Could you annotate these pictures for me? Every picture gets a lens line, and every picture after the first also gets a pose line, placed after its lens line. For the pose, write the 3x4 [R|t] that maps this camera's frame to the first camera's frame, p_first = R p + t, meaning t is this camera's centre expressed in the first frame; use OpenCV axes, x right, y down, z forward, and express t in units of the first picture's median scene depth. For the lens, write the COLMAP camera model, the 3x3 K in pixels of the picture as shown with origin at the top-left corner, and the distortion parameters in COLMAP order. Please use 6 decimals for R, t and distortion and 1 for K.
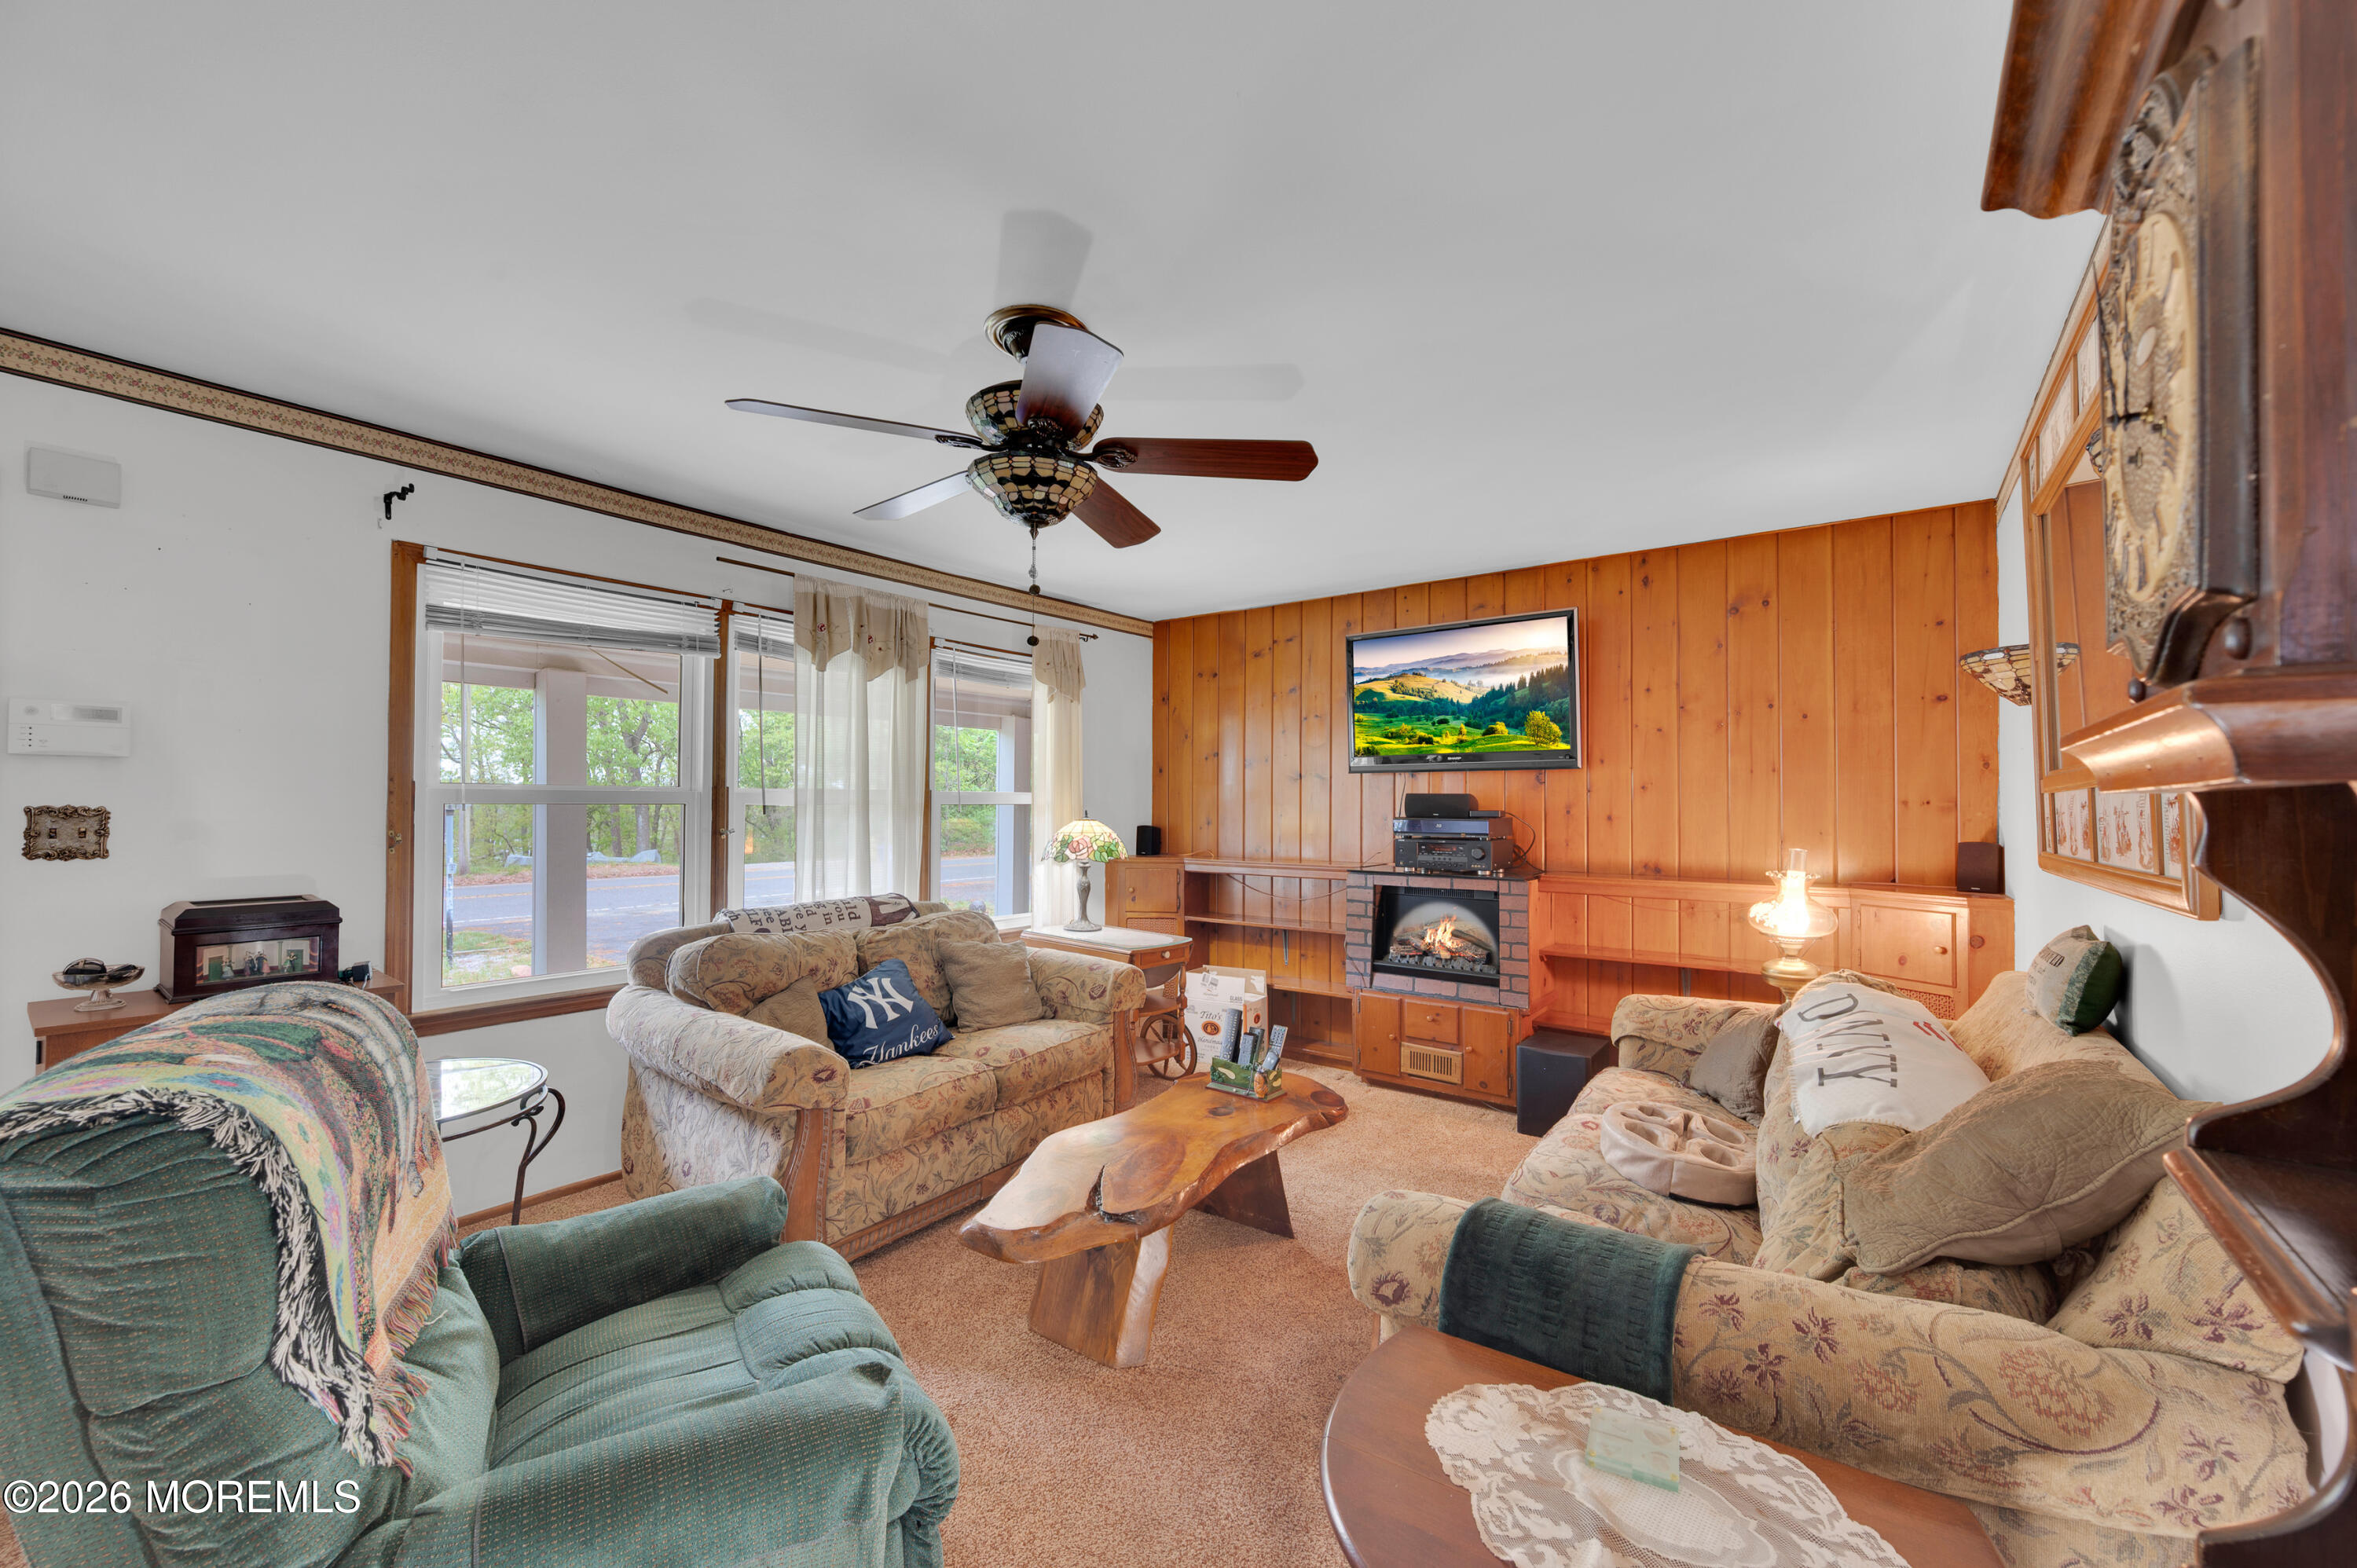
lens RADIAL K [[933.6, 0, 1191.6], [0, 933.6, 793.5], [0, 0, 1]] dist [0.001823, -0.000441]
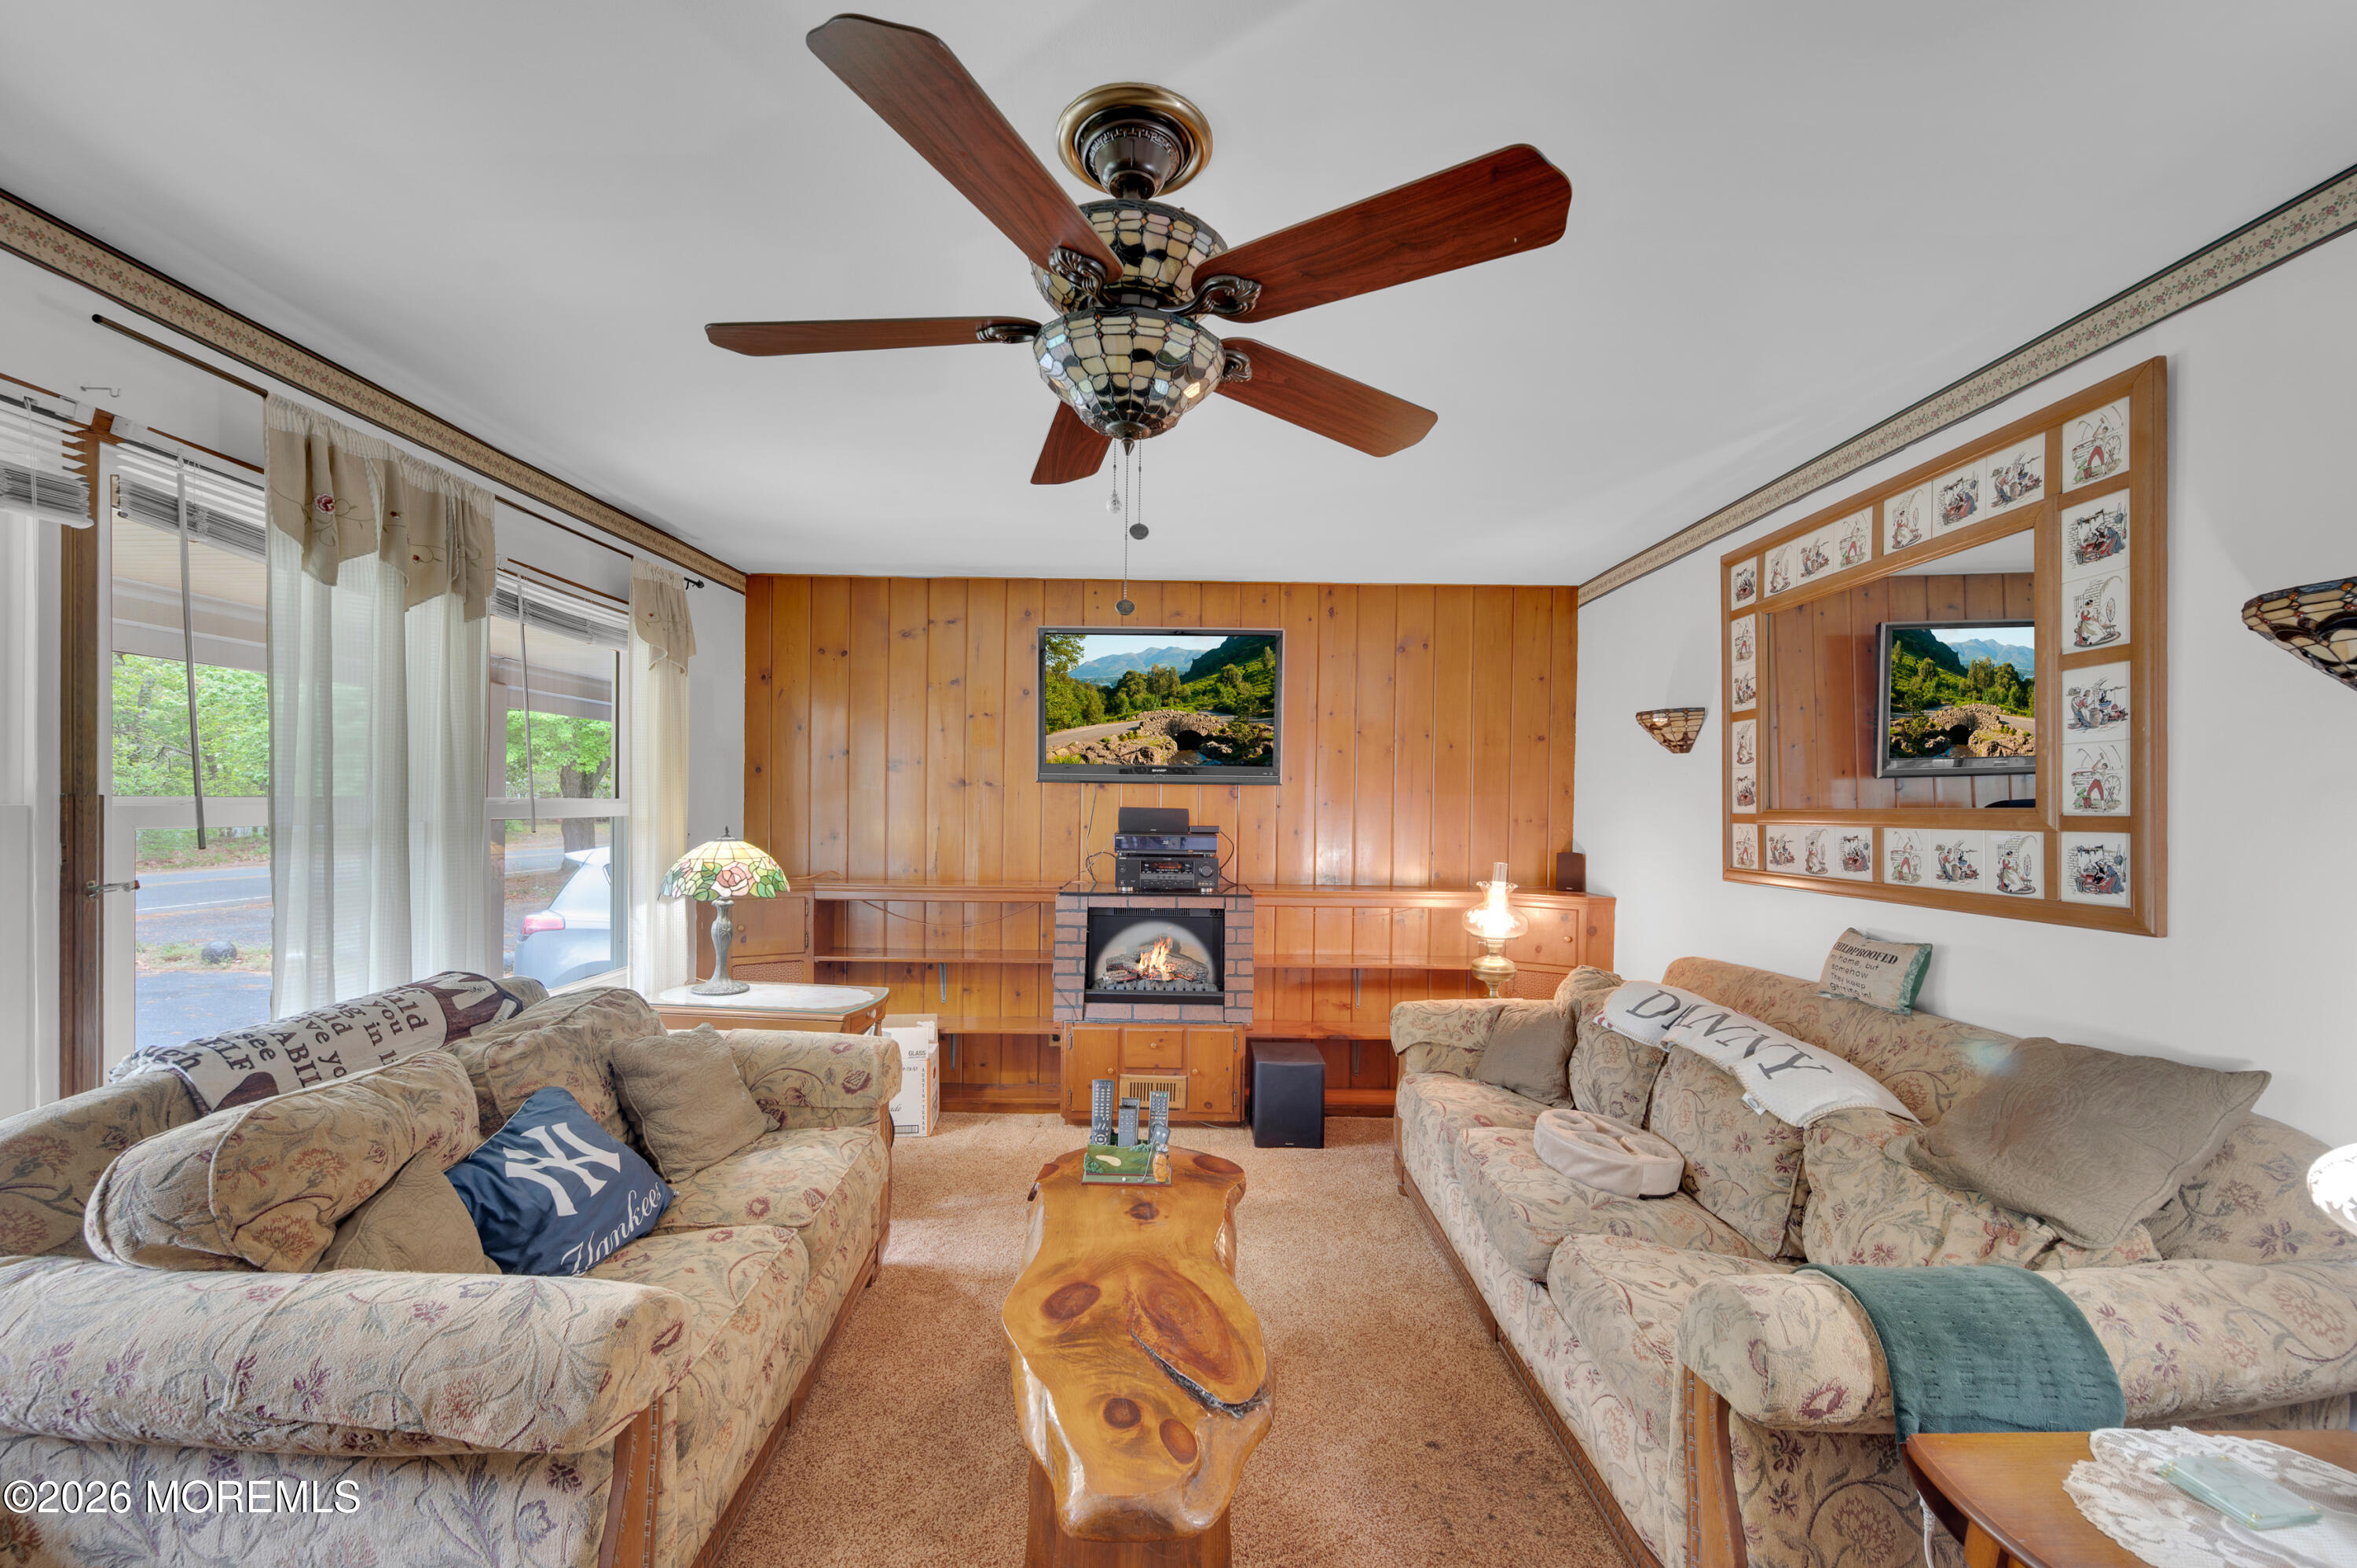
lens RADIAL K [[933.6, 0, 1187.4], [0, 933.6, 817.4], [0, 0, 1]] dist [0.001823, -0.000441]
pose [[0.803223, -0.000786, 0.595678, -0.311365], [-0.018408, 0.999489, 0.026140, -0.017709], [-0.595394, -0.031962, 0.802798, 0.249655]]
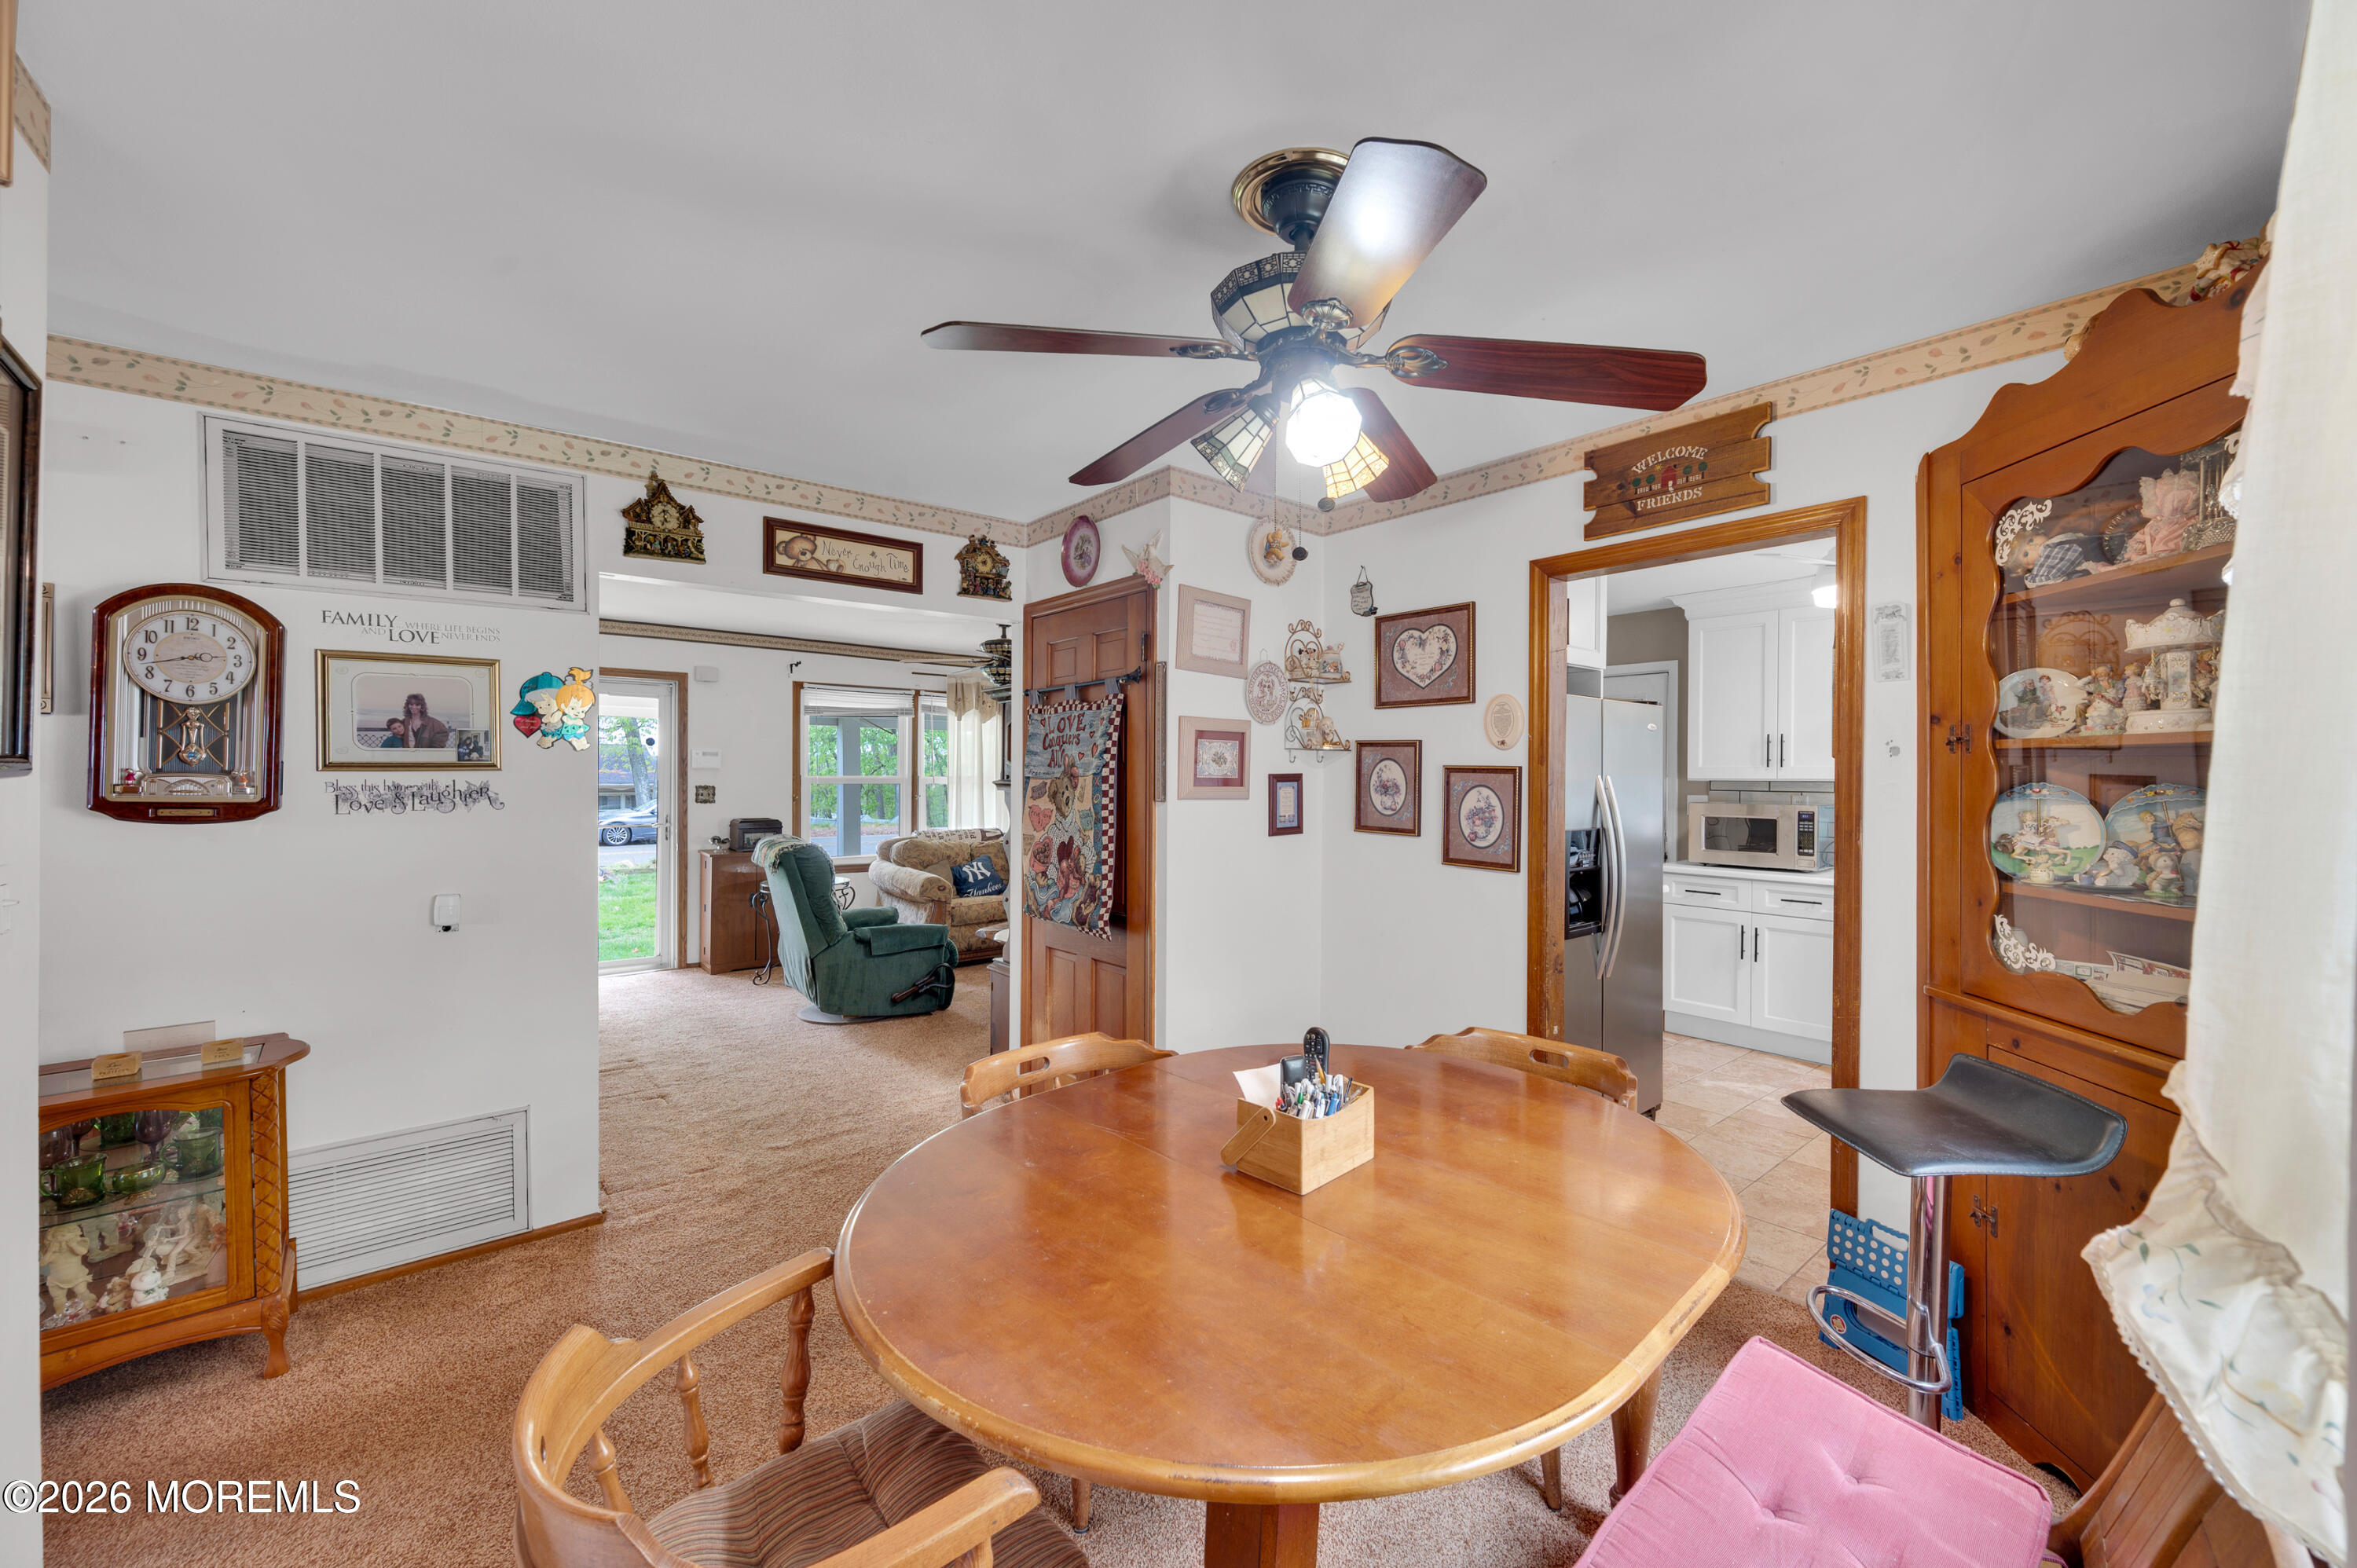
lens RADIAL K [[933.6, 0, 1174.1], [0, 933.6, 776.4], [0, 0, 1]] dist [0.001823, -0.000441]
pose [[0.969412, 0.001793, -0.245434, 0.577733], [0.001609, 0.999905, 0.013660, -0.031994], [0.245435, -0.013637, 0.969317, -0.903485]]
